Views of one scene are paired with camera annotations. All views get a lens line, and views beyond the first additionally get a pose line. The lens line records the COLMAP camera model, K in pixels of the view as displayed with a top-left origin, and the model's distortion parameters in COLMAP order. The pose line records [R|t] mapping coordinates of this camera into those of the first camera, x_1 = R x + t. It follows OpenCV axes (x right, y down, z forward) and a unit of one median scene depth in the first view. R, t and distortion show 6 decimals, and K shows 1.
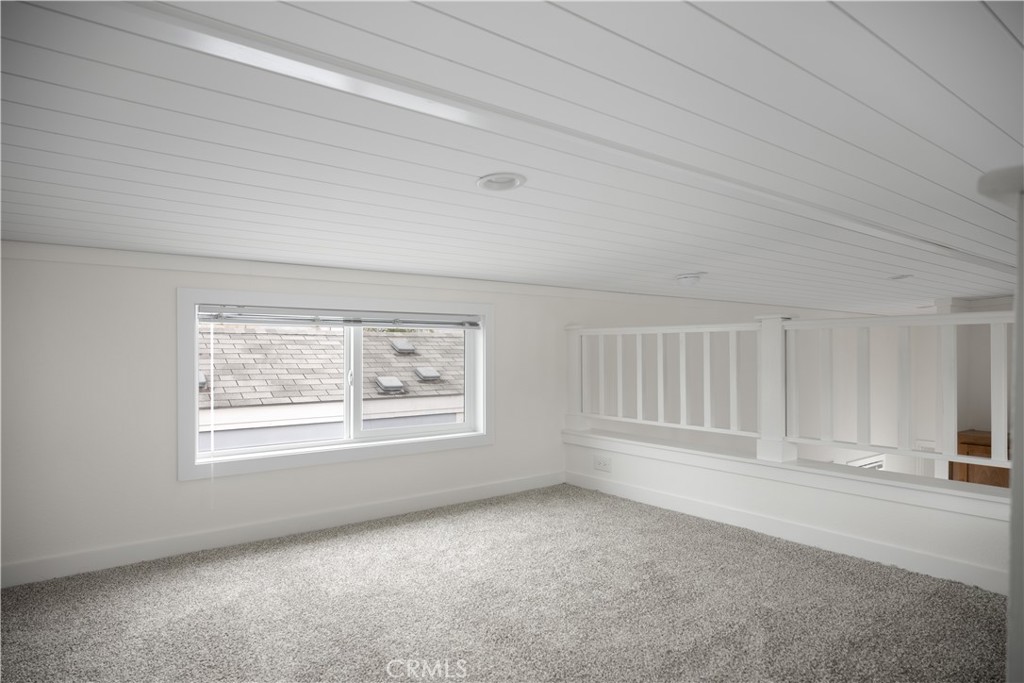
lens RADIAL K [[596.4, 0, 512.0], [0, 596.4, 341.5], [0, 0, 1]] dist [-0.001035, 0.000111]
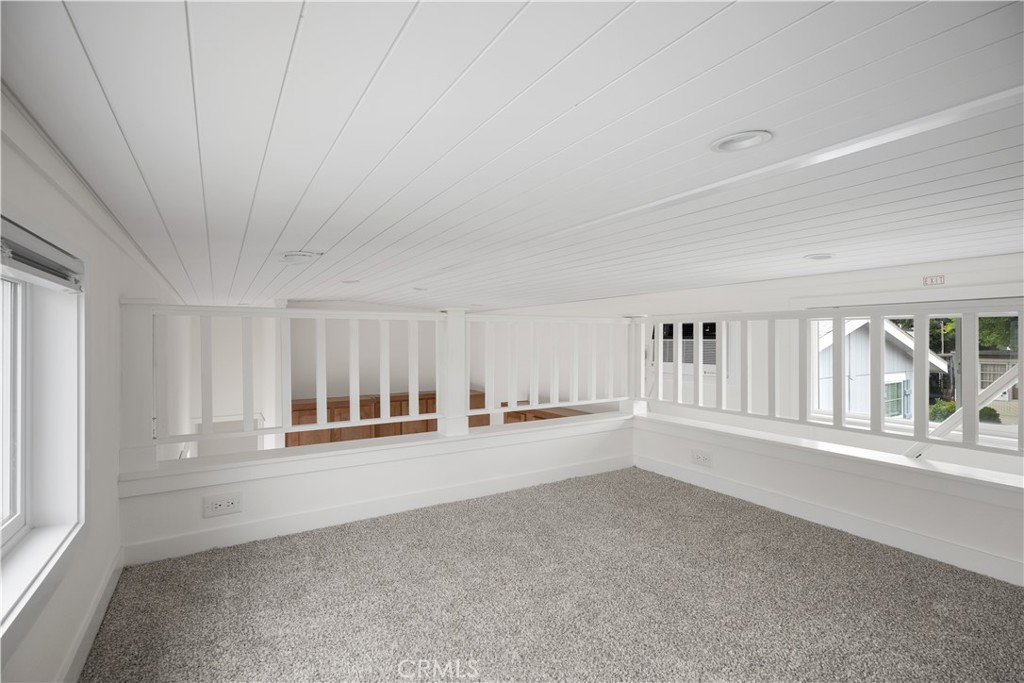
lens RADIAL K [[482.1, 0, 515.3], [0, 482.1, 342.5], [0, 0, 1]] dist [0.002115, 0.000292]
pose [[0.100842, -0.006740, 0.994880, -0.415743], [-0.014537, 0.999860, 0.008247, 0.010381], [-0.994796, -0.015294, 0.100730, 0.702152]]
